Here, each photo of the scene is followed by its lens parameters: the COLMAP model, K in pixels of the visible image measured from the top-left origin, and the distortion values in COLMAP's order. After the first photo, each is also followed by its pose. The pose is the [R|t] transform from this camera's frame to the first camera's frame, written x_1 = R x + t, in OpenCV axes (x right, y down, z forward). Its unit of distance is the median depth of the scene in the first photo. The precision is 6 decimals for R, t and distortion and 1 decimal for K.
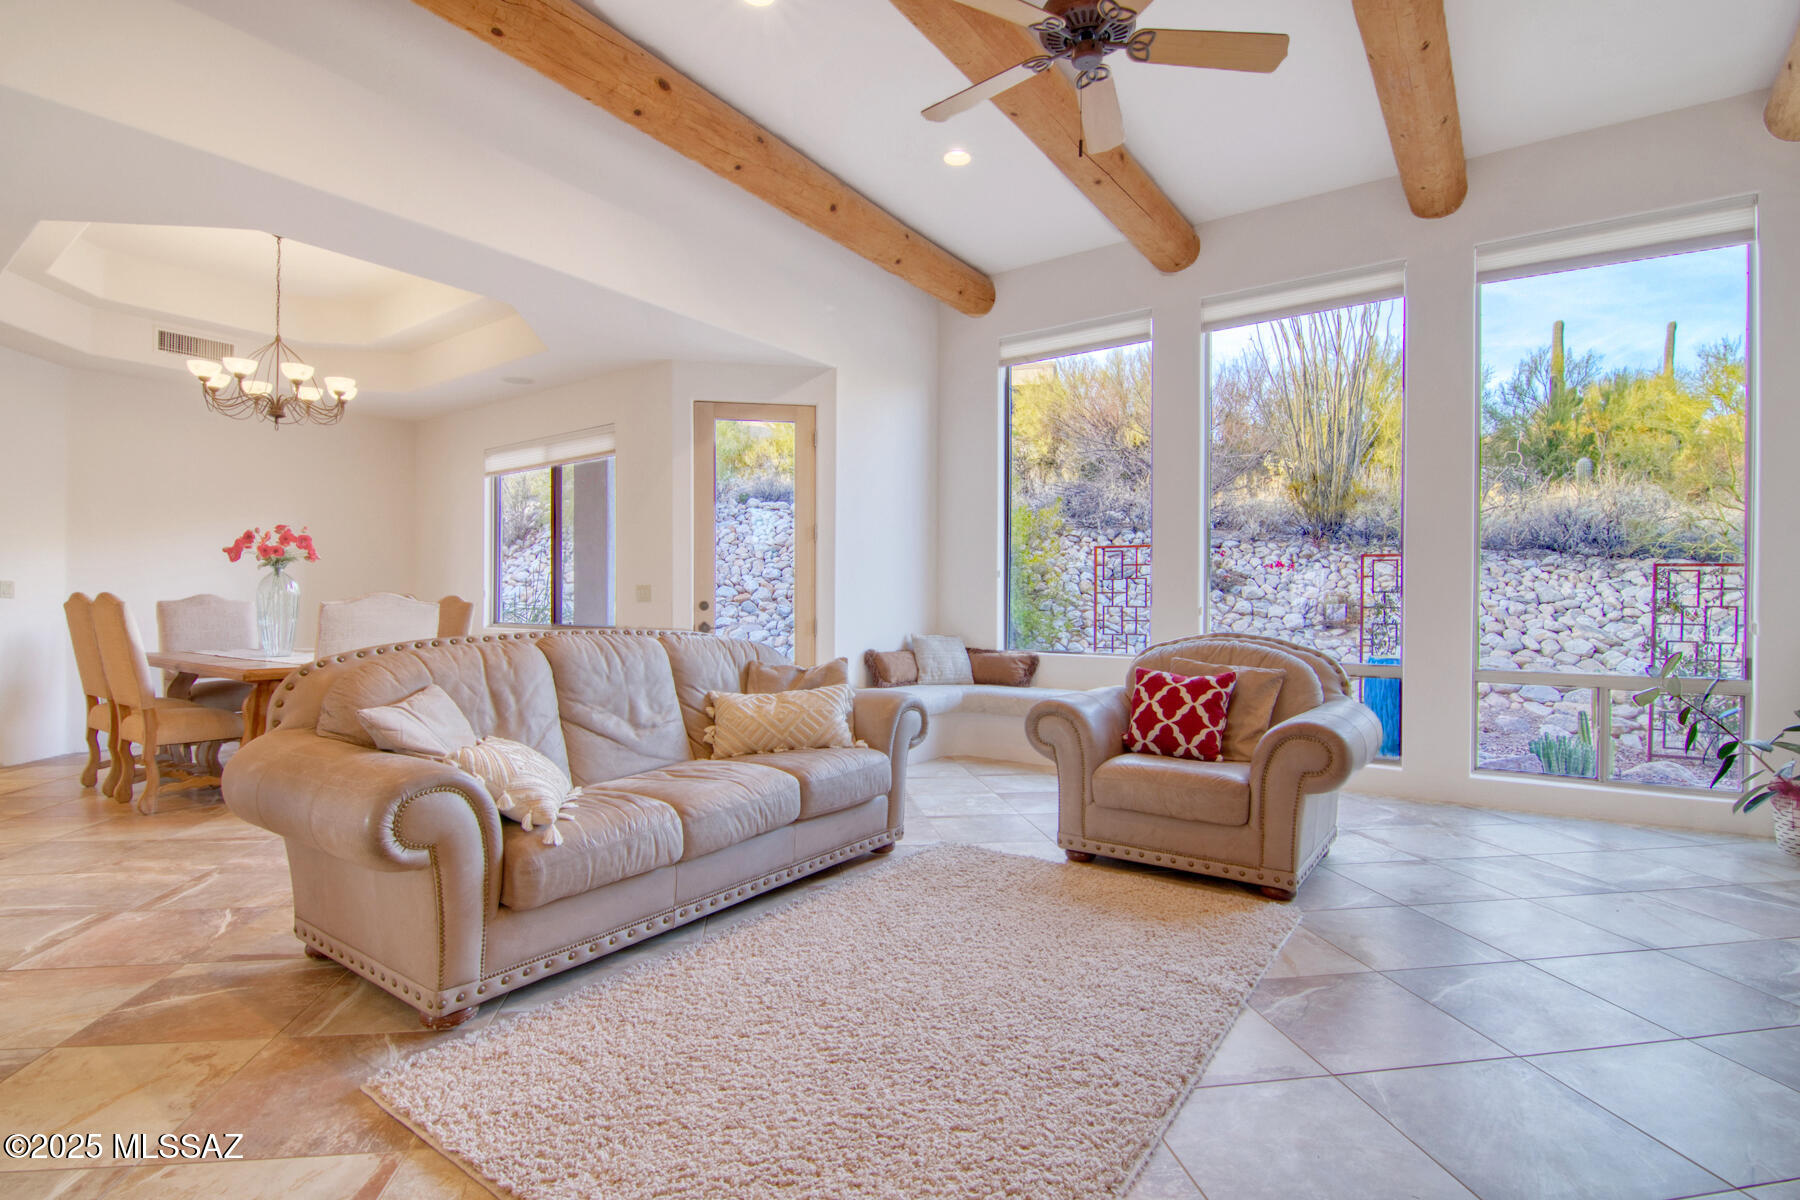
lens RADIAL K [[868.3, 0, 905.5], [0, 868.3, 605.5], [0, 0, 1]] dist [-0.014251, -0.007362]
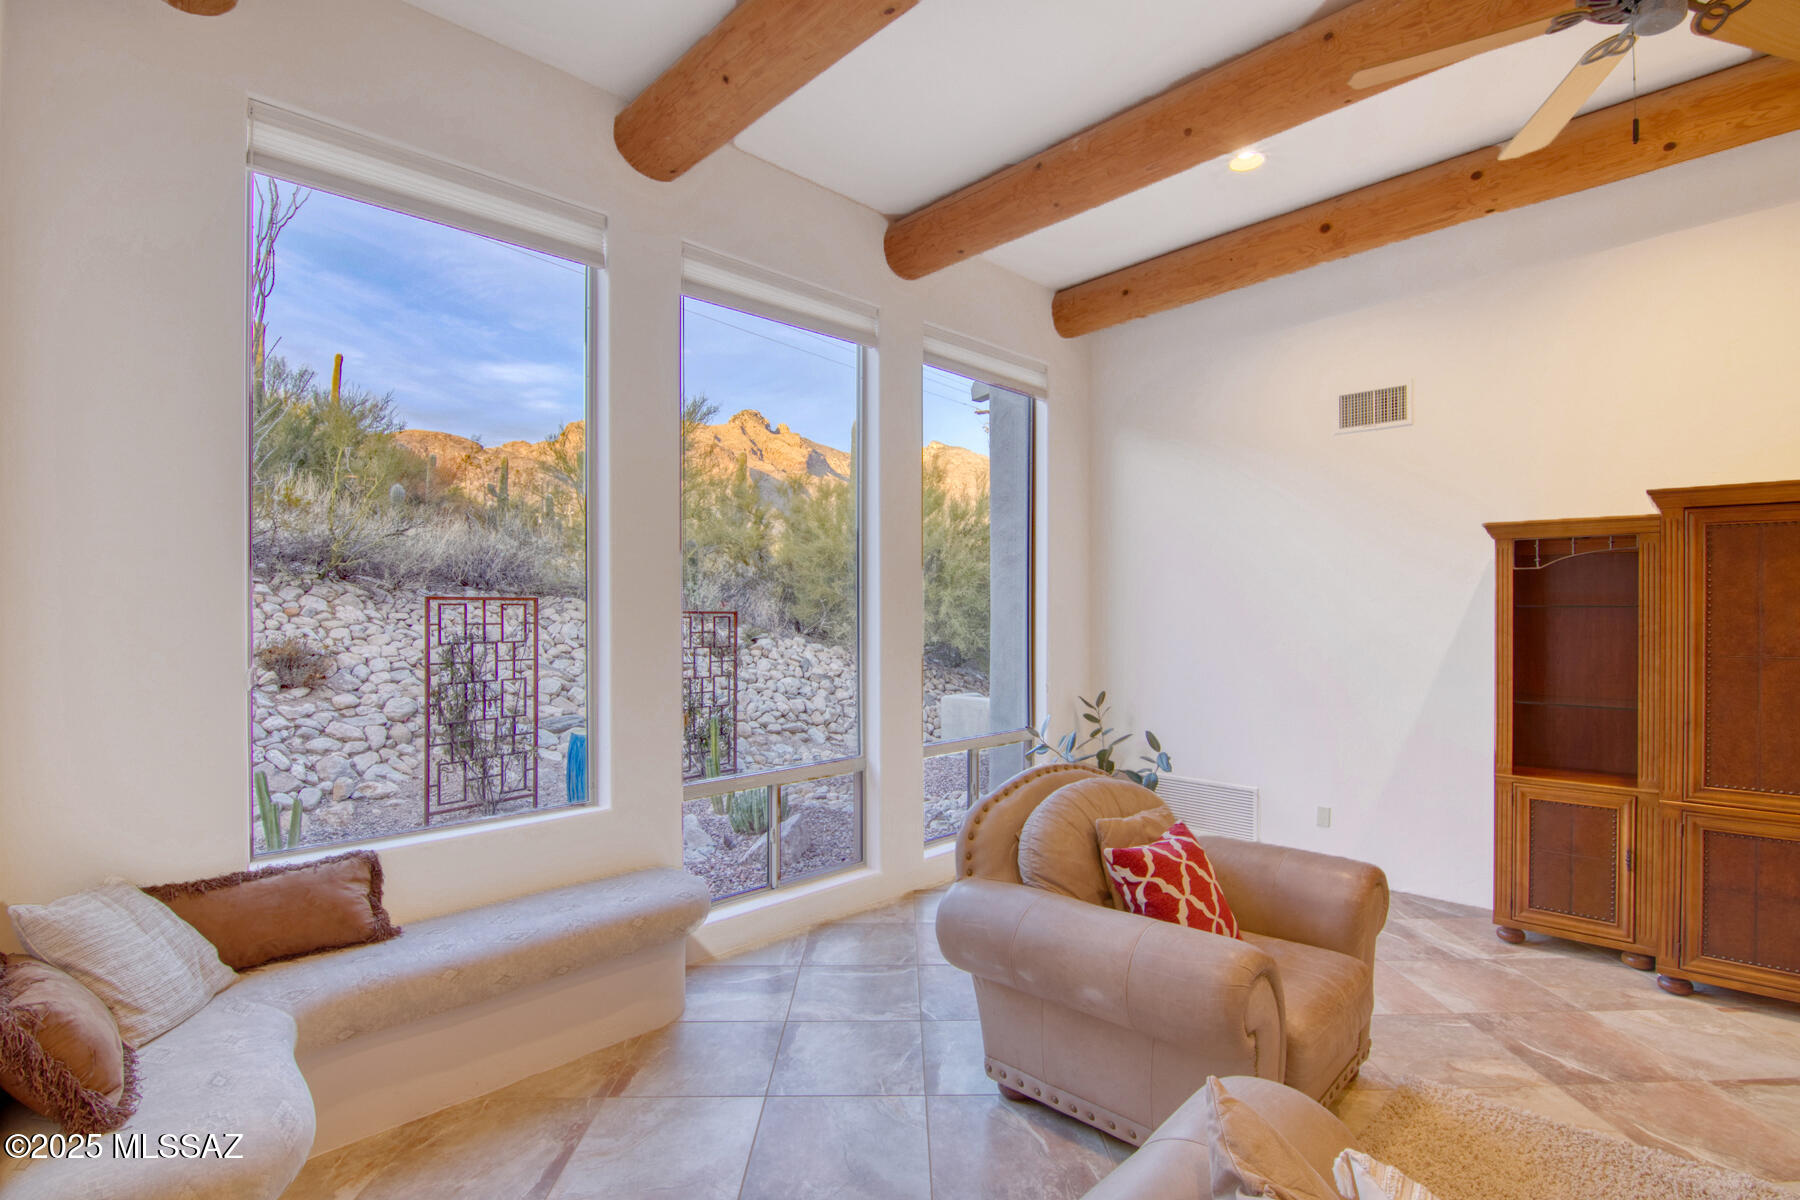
lens RADIAL K [[868.3, 0, 902.8], [0, 868.3, 601.9], [0, 0, 1]] dist [-0.014251, -0.007362]
pose [[0.146026, -0.000528, 0.989281, -0.650454], [0.007426, 0.999972, -0.000562, -0.184489], [-0.989253, 0.007428, 0.146026, 1.702236]]
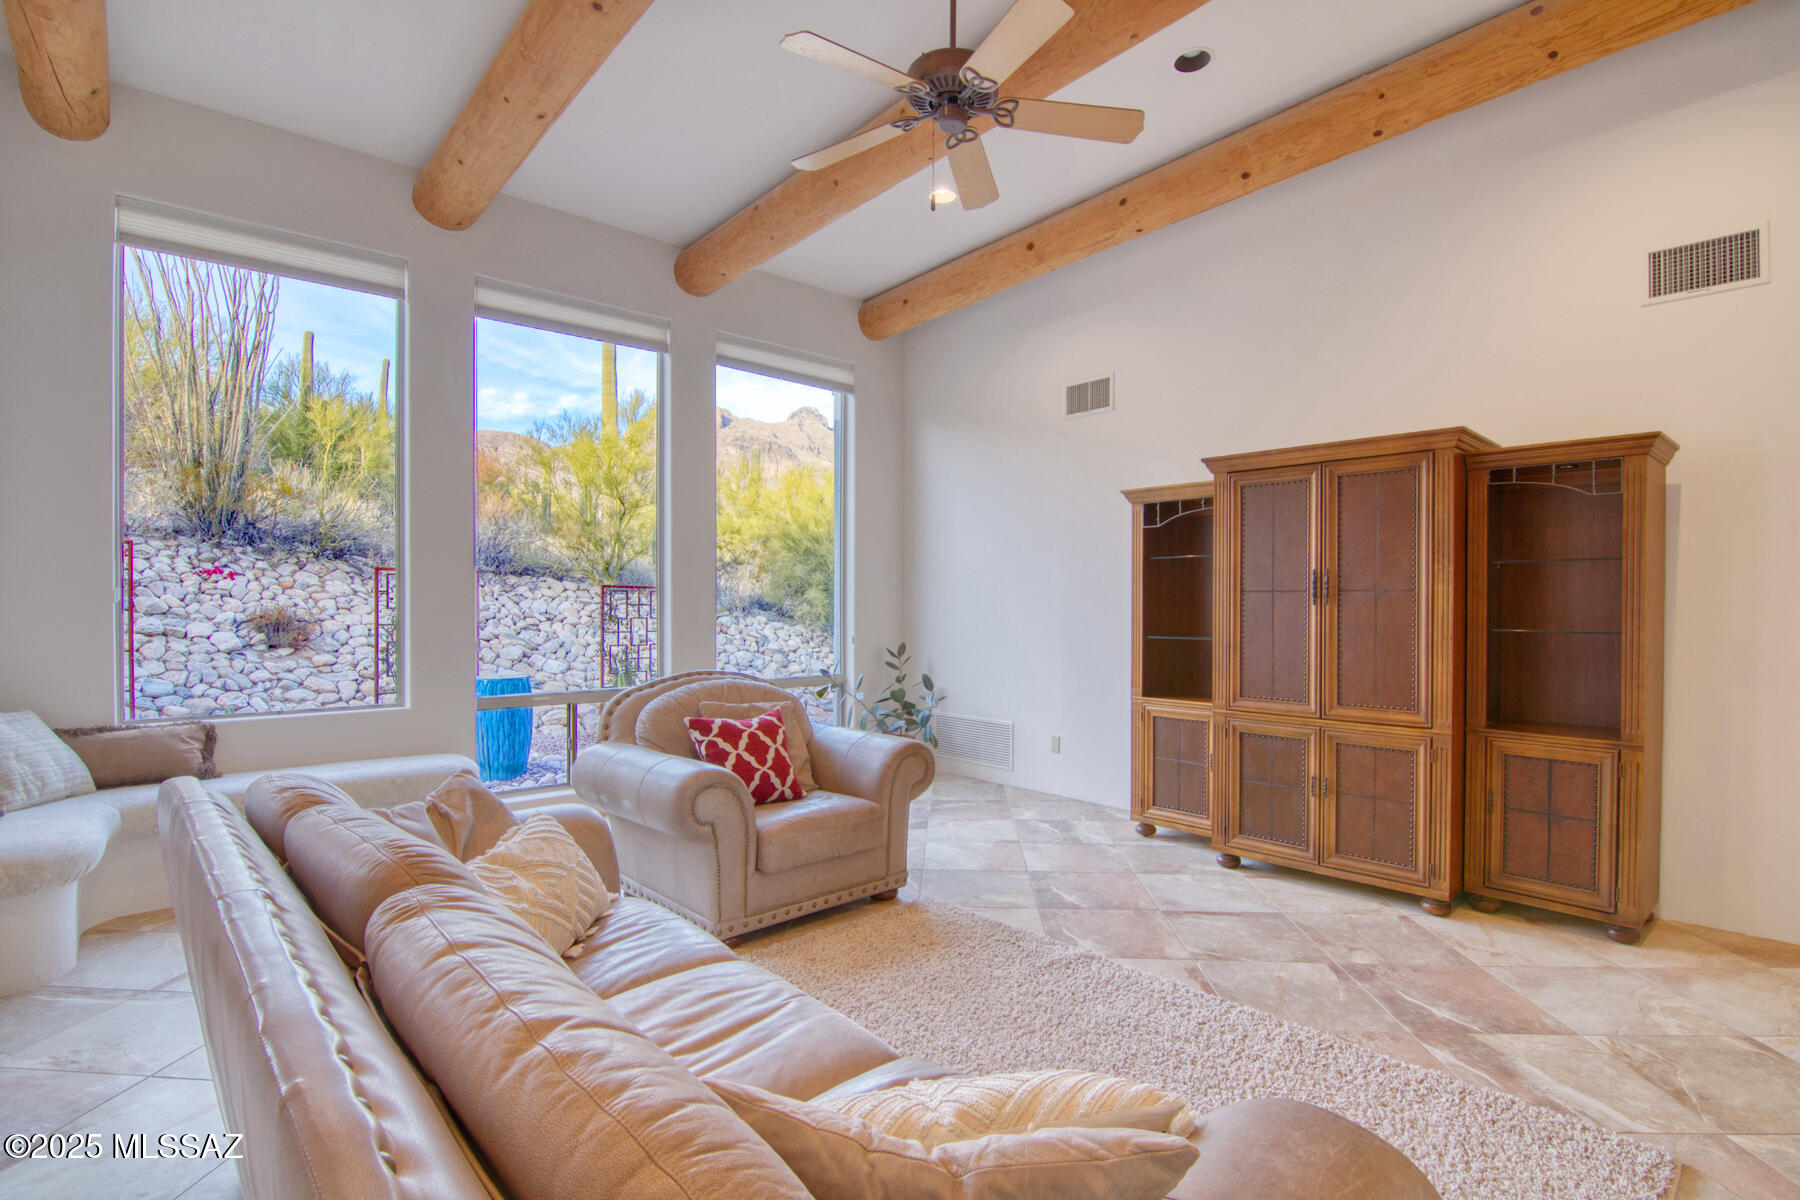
lens RADIAL K [[868.3, 0, 907.5], [0, 868.3, 604.1], [0, 0, 1]] dist [-0.014251, -0.007362]
pose [[0.206651, -0.006867, 0.978391, -0.919729], [0.004870, 0.999970, 0.005990, -0.083218], [-0.978403, 0.003526, 0.206678, 0.958628]]
